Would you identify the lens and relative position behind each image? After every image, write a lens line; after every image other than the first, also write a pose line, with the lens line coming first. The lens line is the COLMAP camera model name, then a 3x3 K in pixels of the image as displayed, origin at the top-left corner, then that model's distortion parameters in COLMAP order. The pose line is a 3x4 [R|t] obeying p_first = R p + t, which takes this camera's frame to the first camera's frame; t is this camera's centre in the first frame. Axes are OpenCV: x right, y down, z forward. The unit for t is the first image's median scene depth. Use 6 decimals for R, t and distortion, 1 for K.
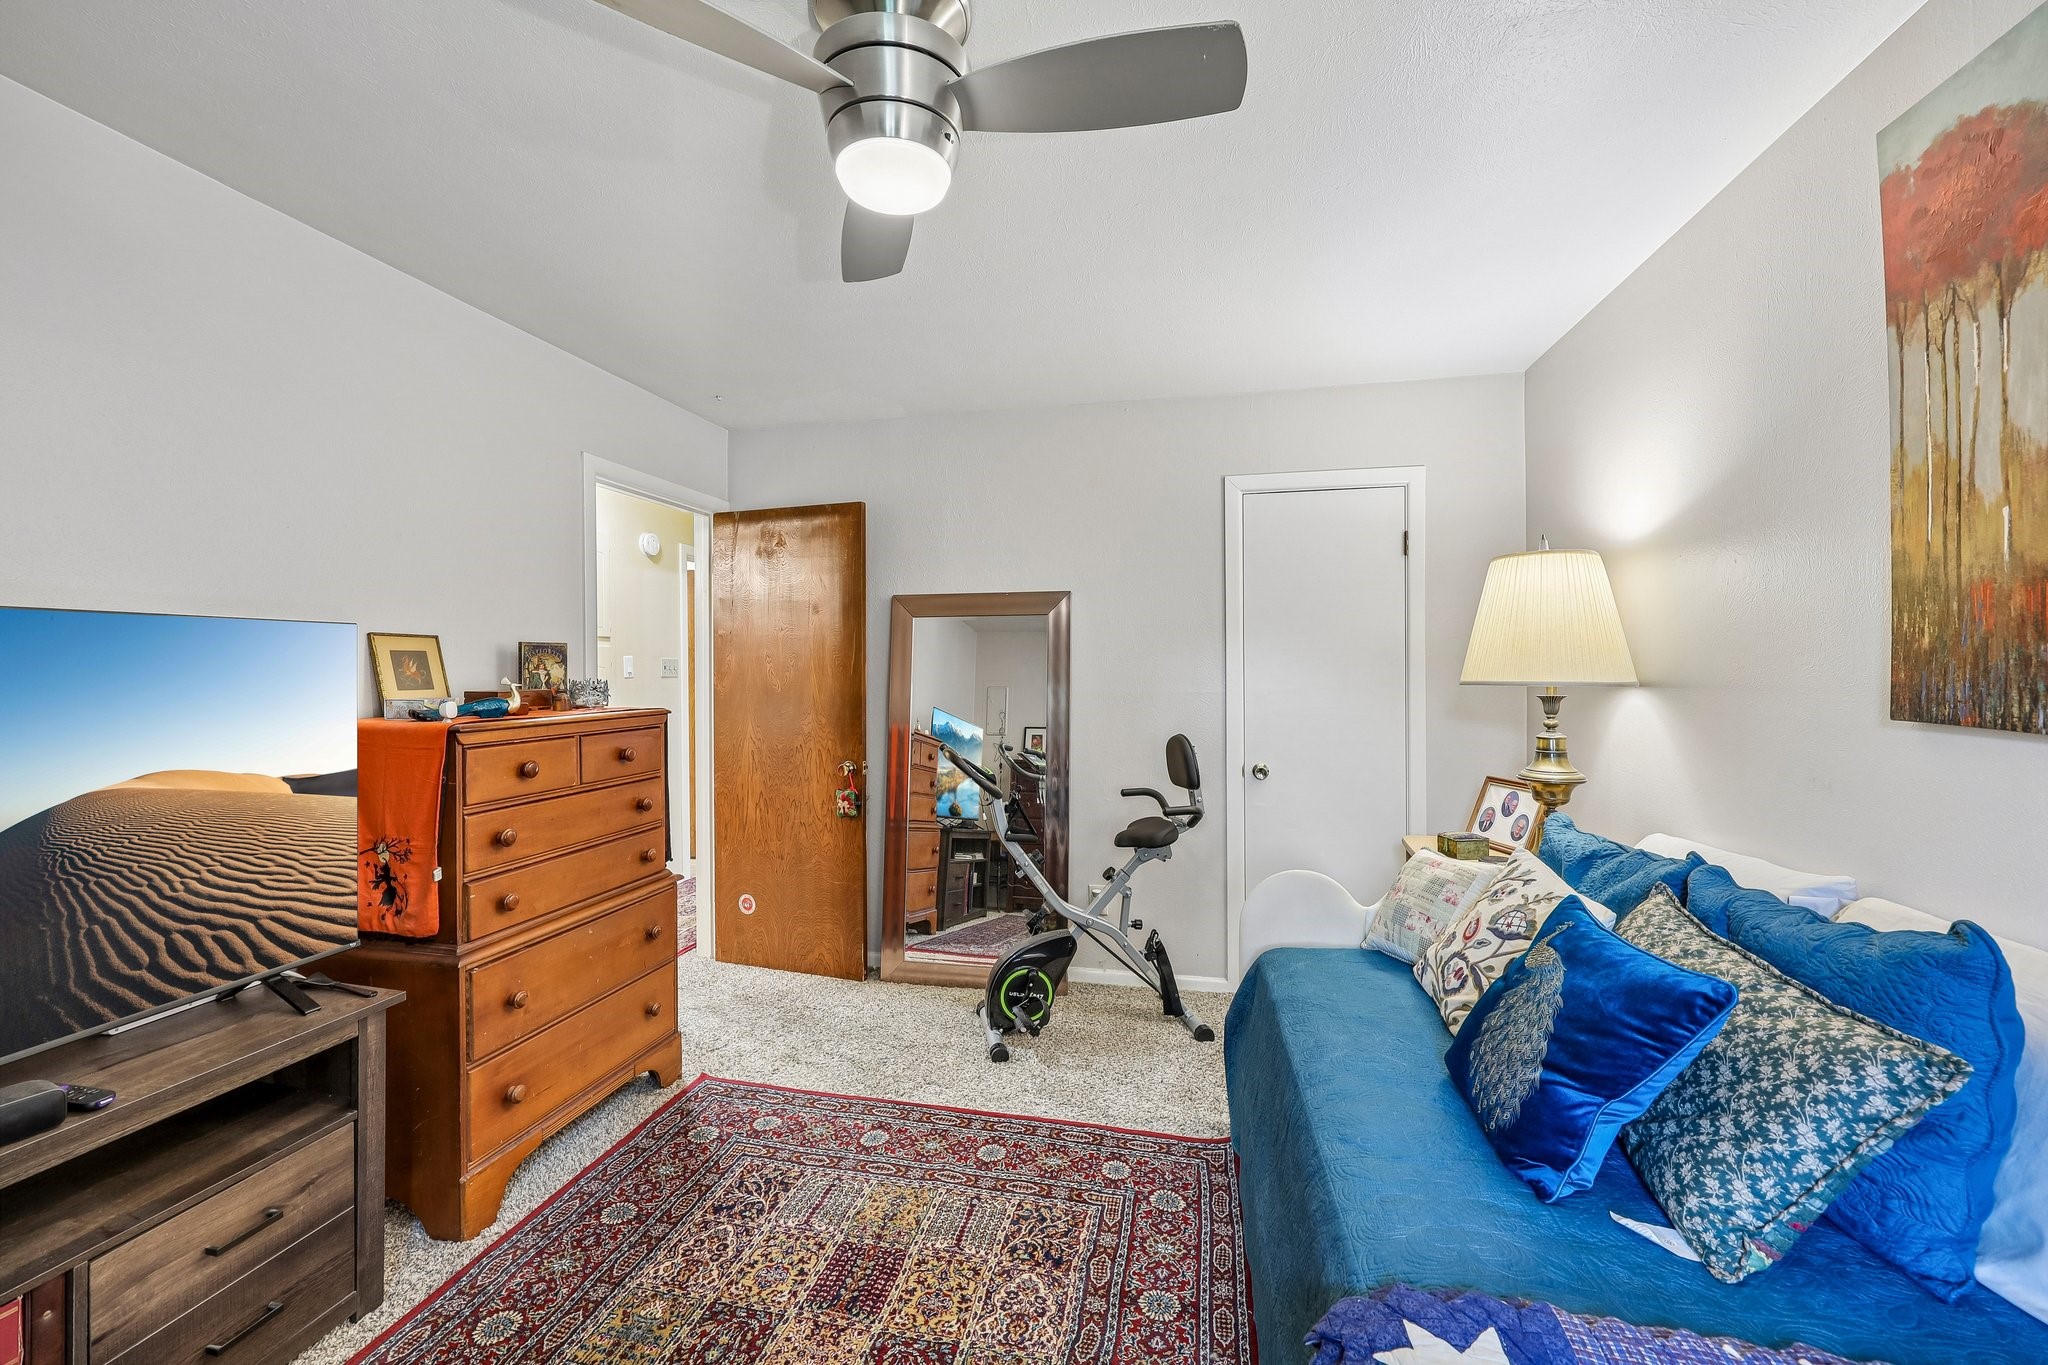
lens RADIAL K [[825.2, 0, 1026.7], [0, 825.2, 673.6], [0, 0, 1]] dist [0.000839, -0.000065]
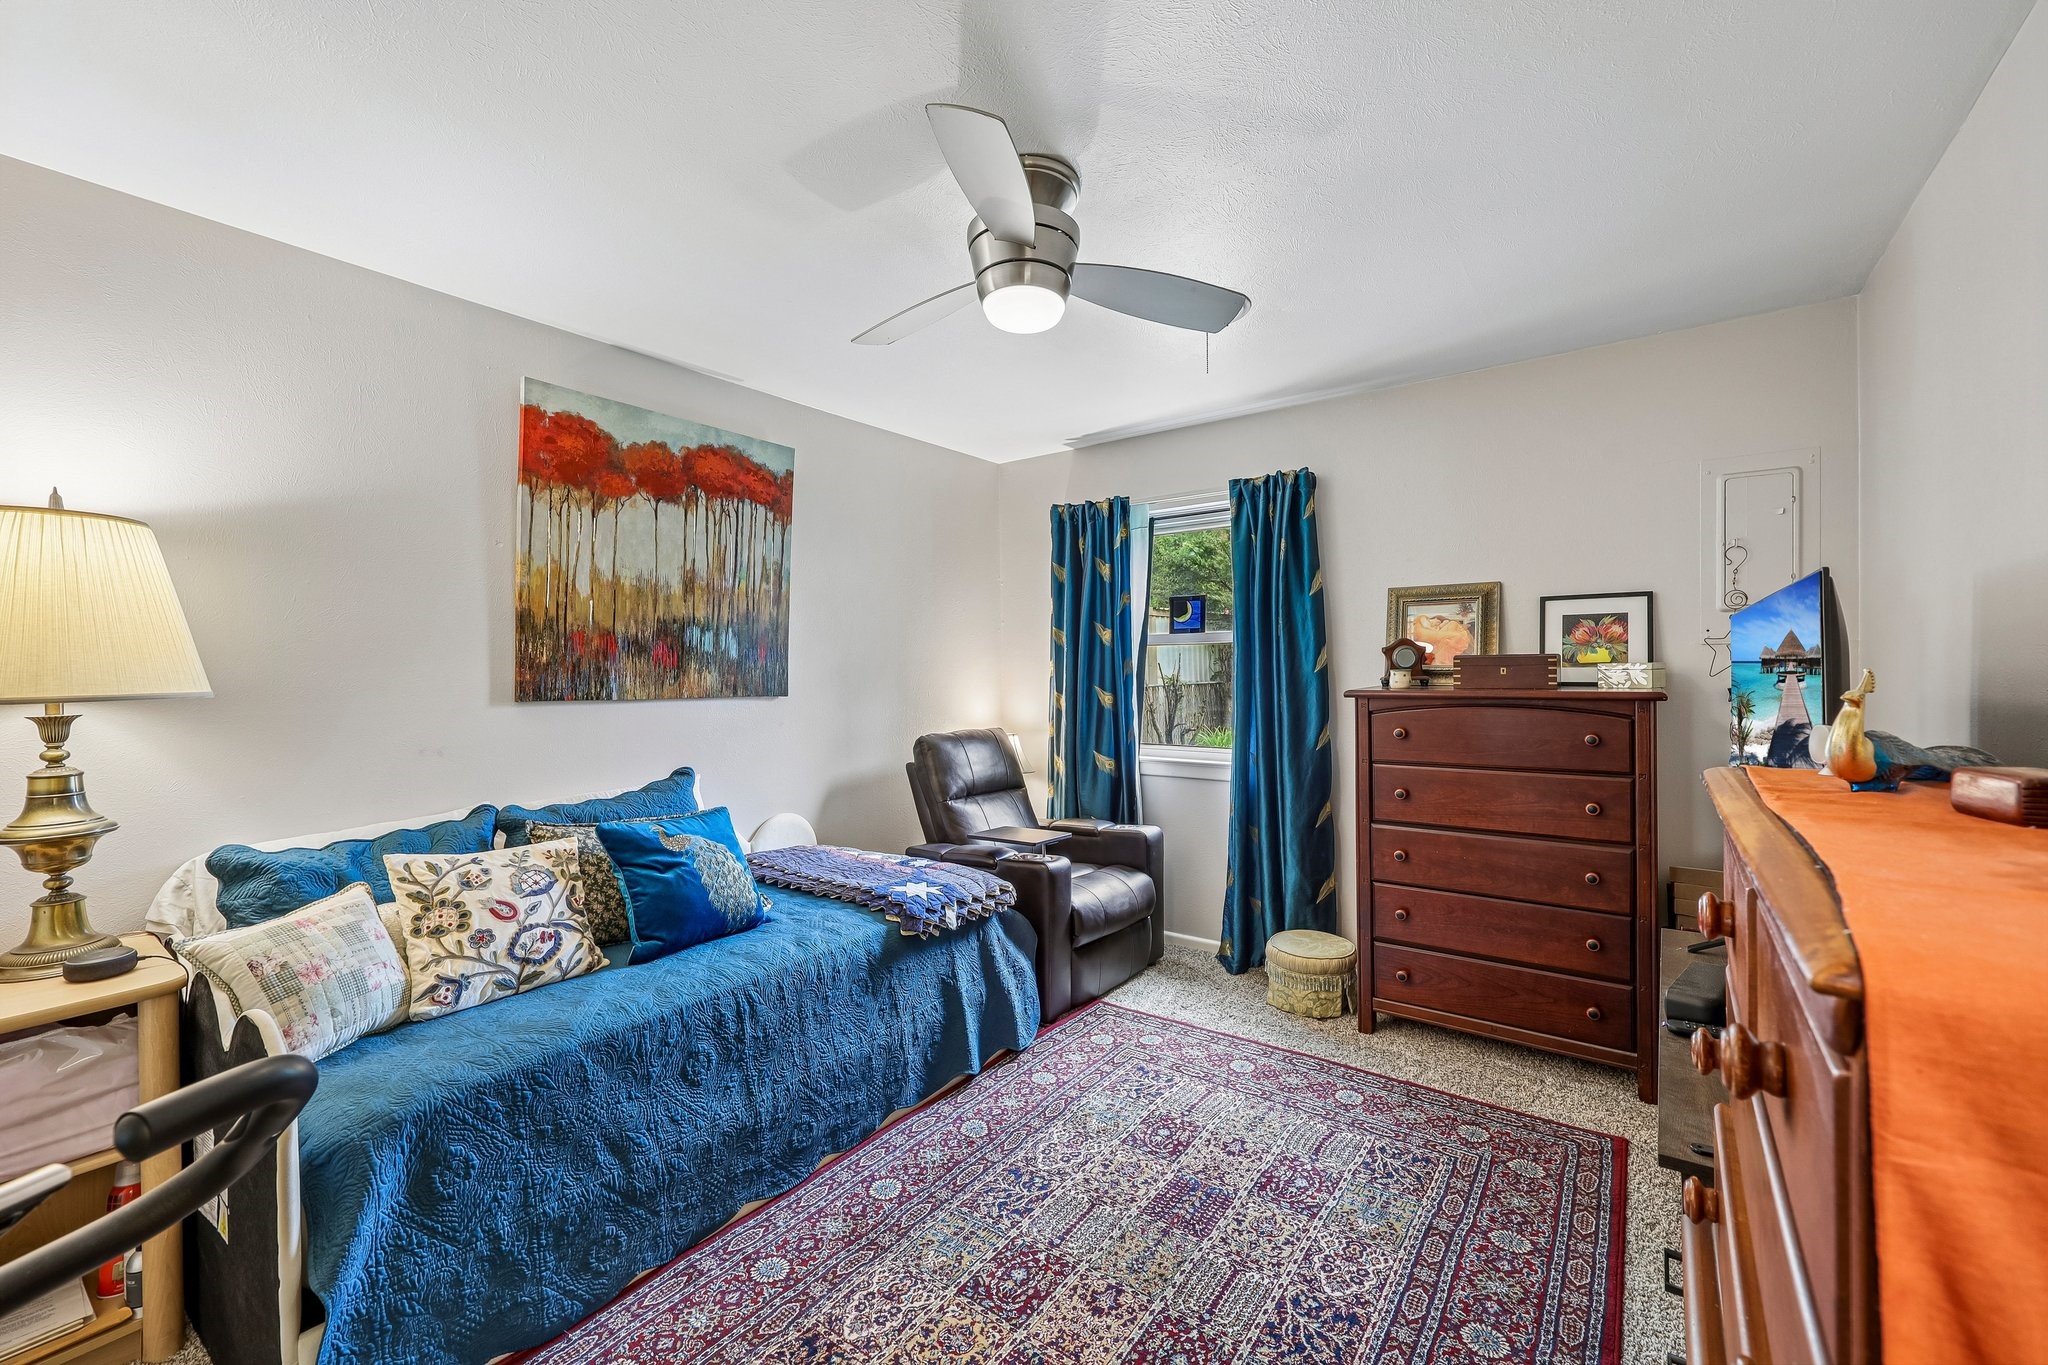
lens RADIAL K [[825.2, 0, 1026.7], [0, 825.2, 673.6], [0, 0, 1]] dist [0.000839, -0.000065]
pose [[-0.910396, 0.010343, 0.413608, -0.607557], [0.015919, 0.999823, 0.010037, -0.004770], [-0.413431, 0.015722, -0.910400, 1.891429]]
